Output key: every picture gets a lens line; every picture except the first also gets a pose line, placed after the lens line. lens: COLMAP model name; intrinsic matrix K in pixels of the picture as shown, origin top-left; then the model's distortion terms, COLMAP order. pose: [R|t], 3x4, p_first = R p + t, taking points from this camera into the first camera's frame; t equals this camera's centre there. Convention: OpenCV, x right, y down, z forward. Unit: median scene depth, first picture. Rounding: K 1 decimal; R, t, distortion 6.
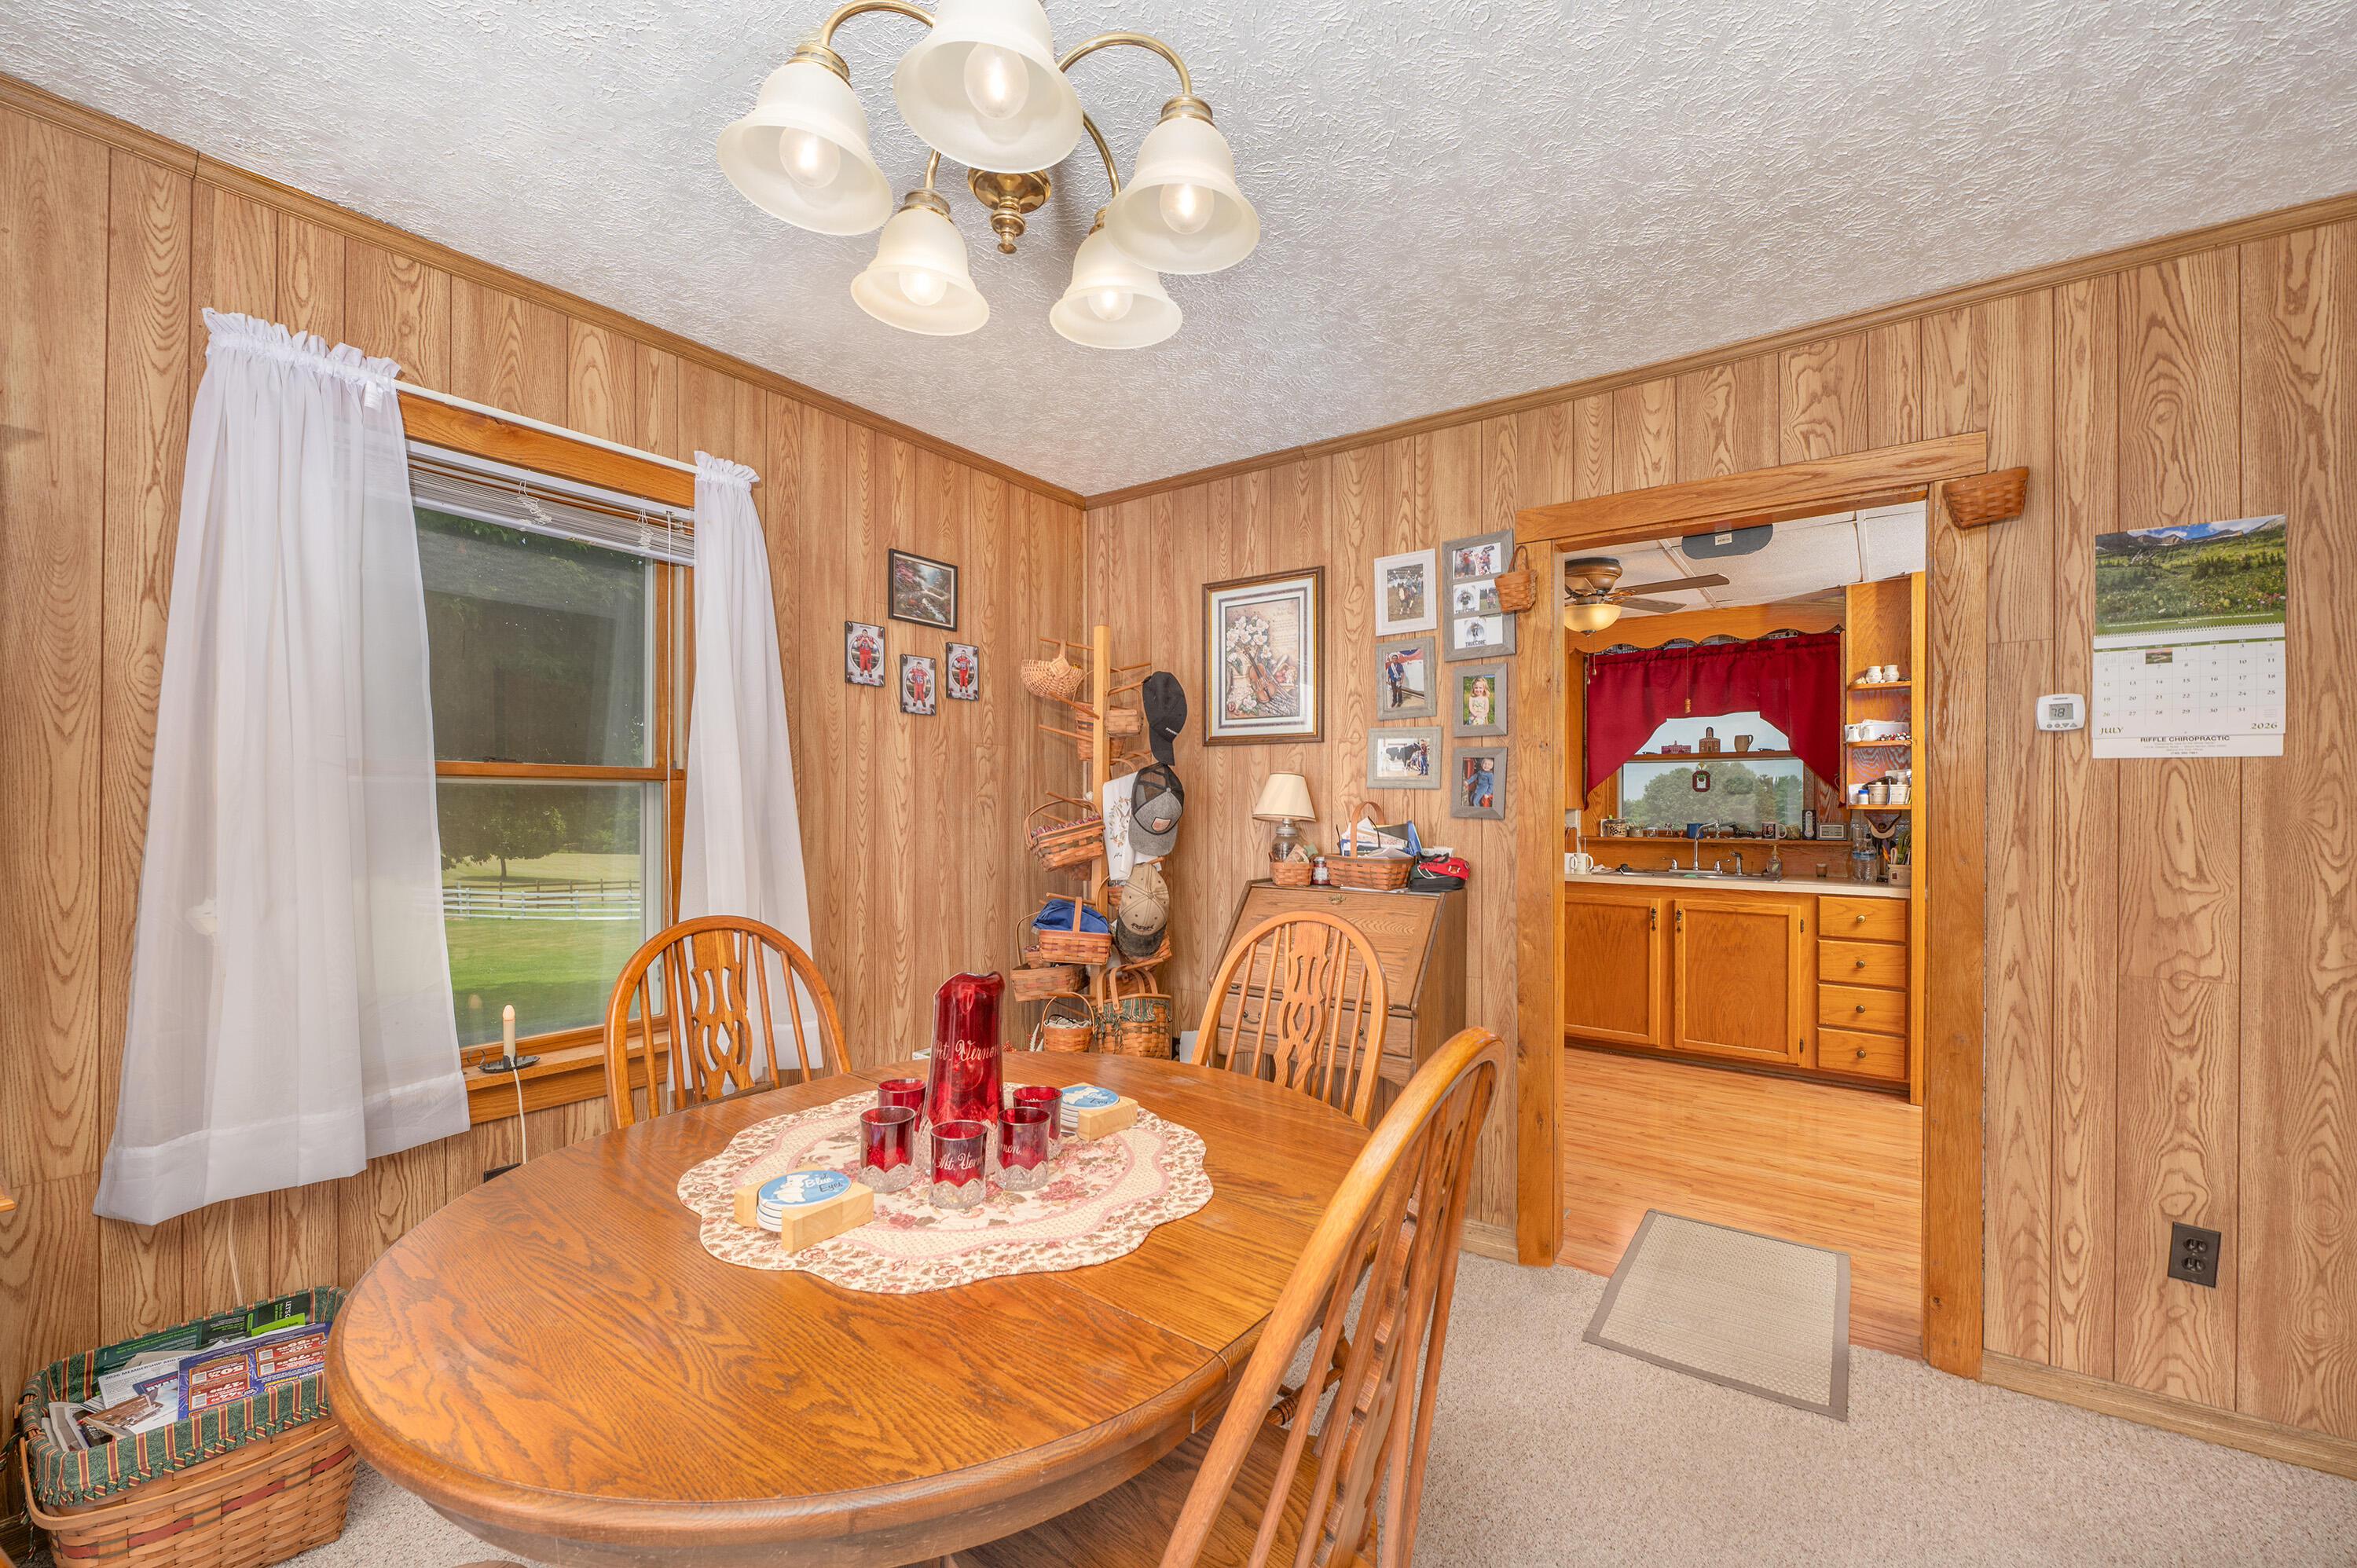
lens RADIAL K [[953.1, 0, 1175.1], [0, 953.1, 798.2], [0, 0, 1]] dist [-0.021513, -0.000236]
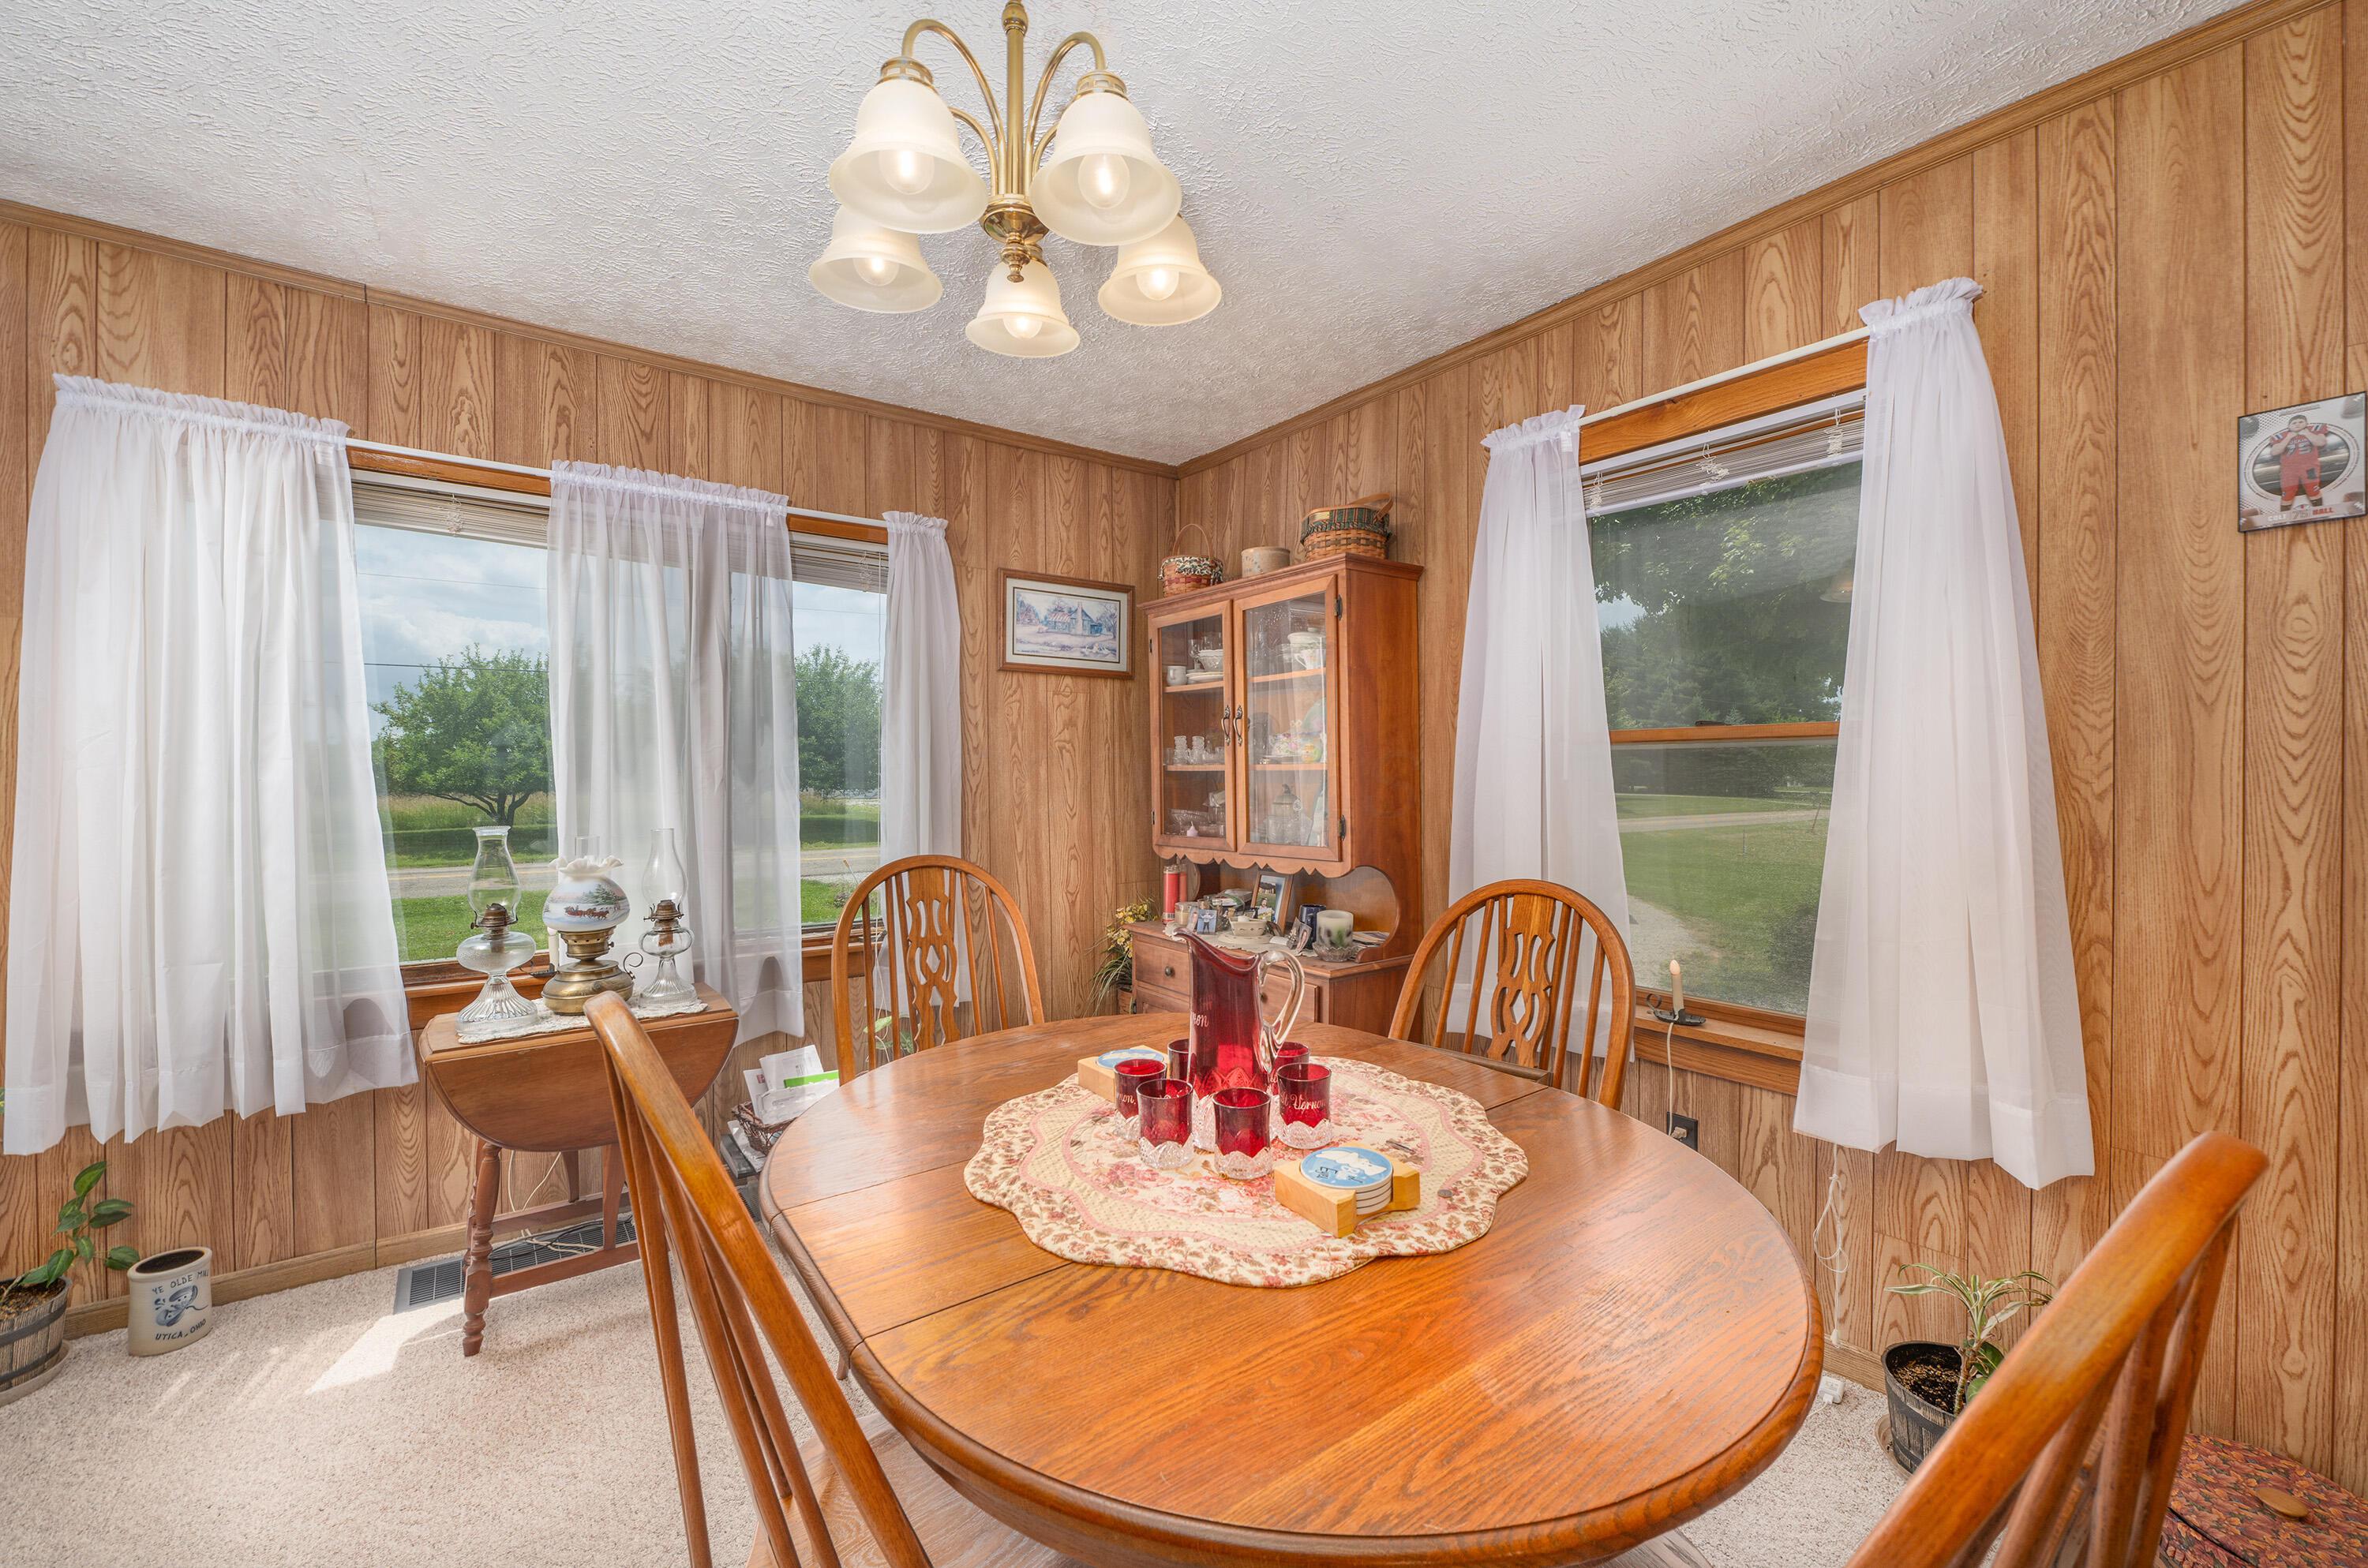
lens RADIAL K [[957.5, 0, 1183.1], [0, 957.5, 787.8], [0, 0, 1]] dist [-0.021513, -0.000236]
pose [[-0.300047, -0.005616, -0.953908, 0.653773], [0.002205, 0.999976, -0.006580, 0.047251], [0.953922, -0.004078, -0.300027, 1.179173]]
